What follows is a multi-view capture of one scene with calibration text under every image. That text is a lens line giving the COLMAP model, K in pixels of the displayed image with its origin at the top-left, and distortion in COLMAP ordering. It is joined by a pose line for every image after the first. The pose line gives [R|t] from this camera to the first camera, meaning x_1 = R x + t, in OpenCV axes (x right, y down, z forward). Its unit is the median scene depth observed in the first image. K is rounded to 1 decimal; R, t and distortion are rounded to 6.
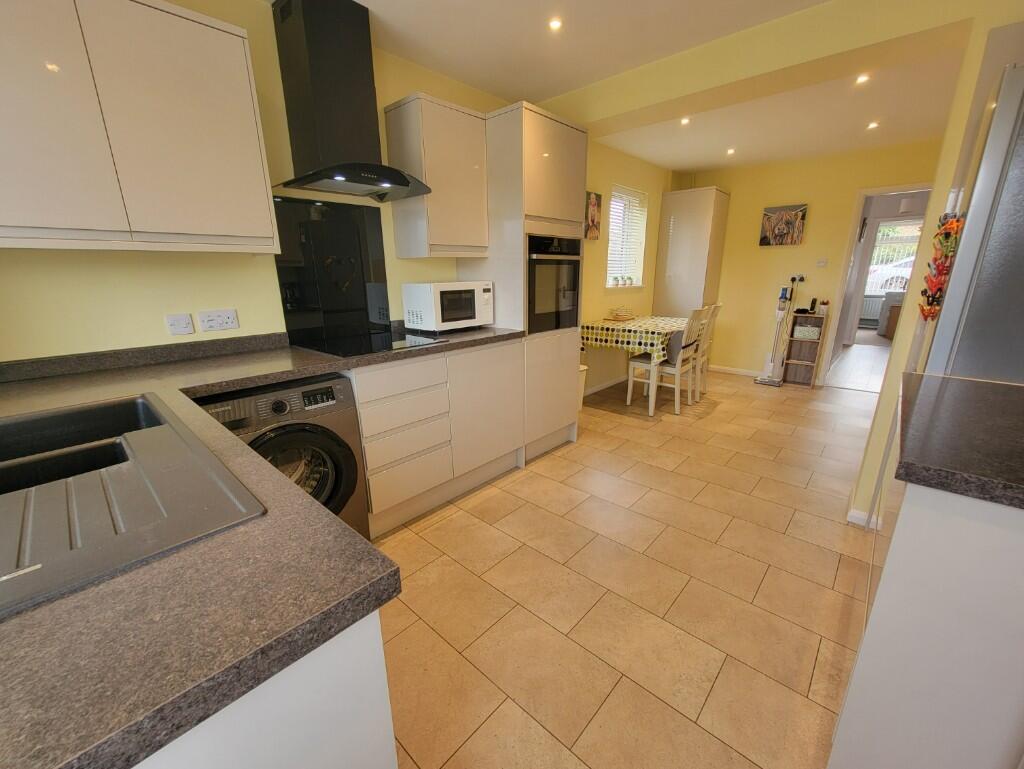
lens RADIAL K [[413.7, 0, 508.0], [0, 413.7, 386.5], [0, 0, 1]] dist [-0.003462, 0.000382]
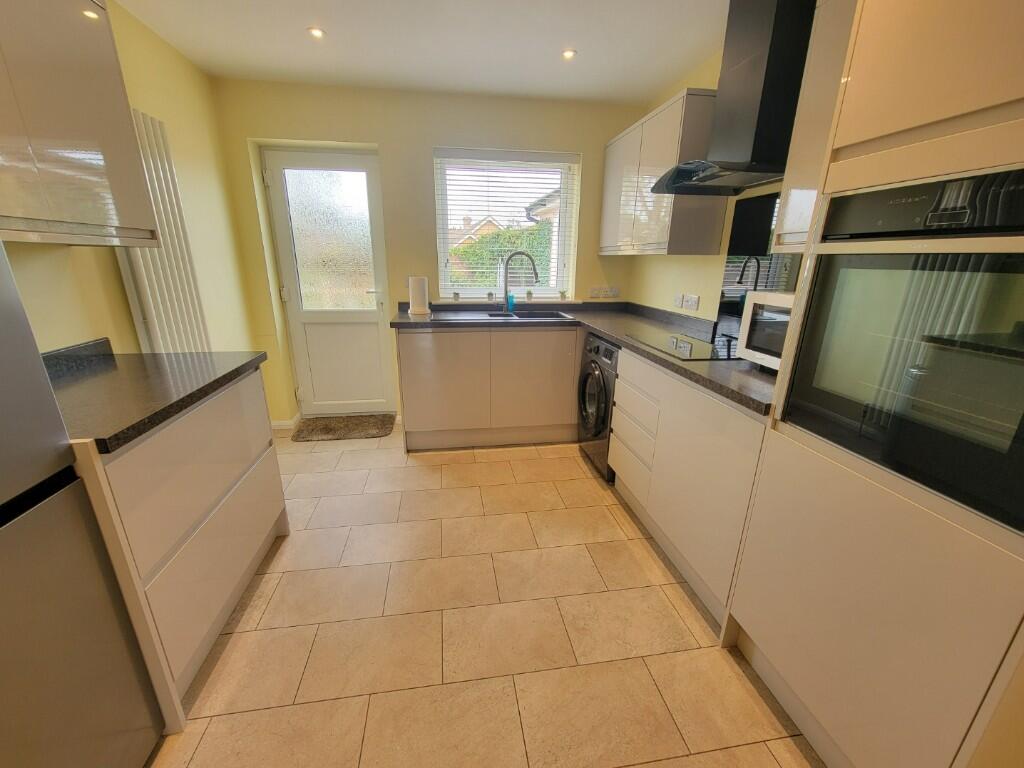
lens RADIAL K [[413.7, 0, 508.3], [0, 413.7, 388.1], [0, 0, 1]] dist [-0.003462, 0.000382]
pose [[-0.615050, 0.238433, -0.751574, 0.471302], [-0.216642, 0.865398, 0.451832, -0.244642], [0.758142, 0.440722, -0.480609, 0.799740]]
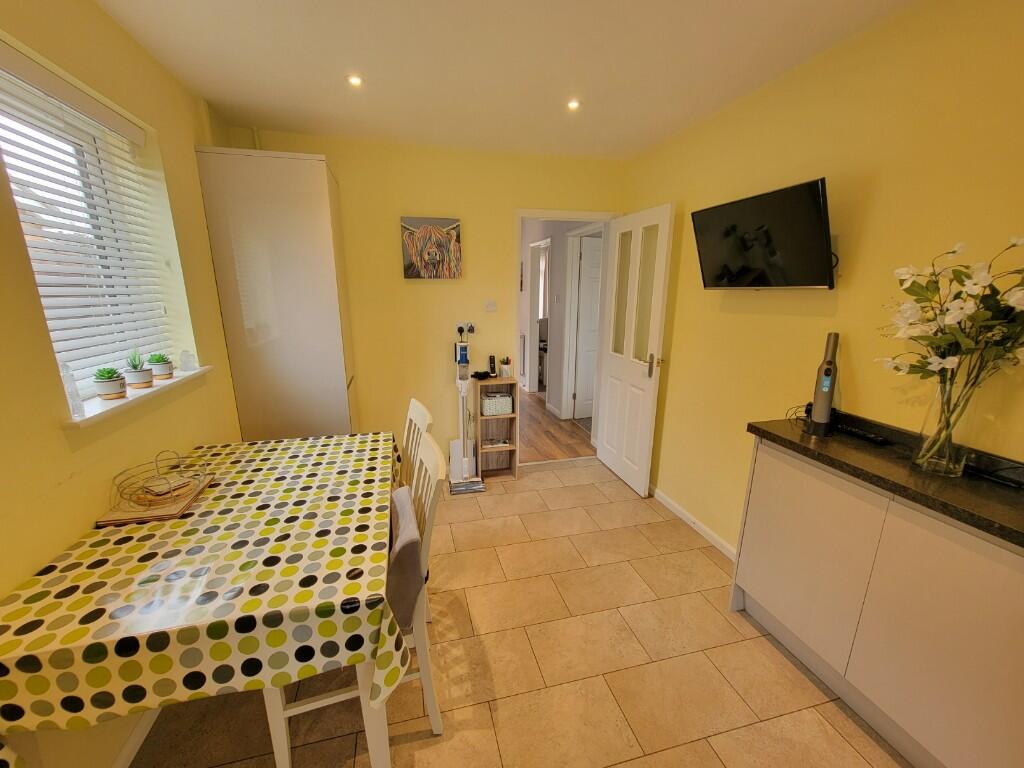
lens RADIAL K [[413.7, 0, 508.9], [0, 413.7, 390.8], [0, 0, 1]] dist [-0.003462, 0.000382]
pose [[0.538692, -0.199578, 0.818523, 0.166661], [0.218960, 0.971317, 0.092730, -0.214340], [-0.813552, 0.129271, 0.566941, 0.582658]]
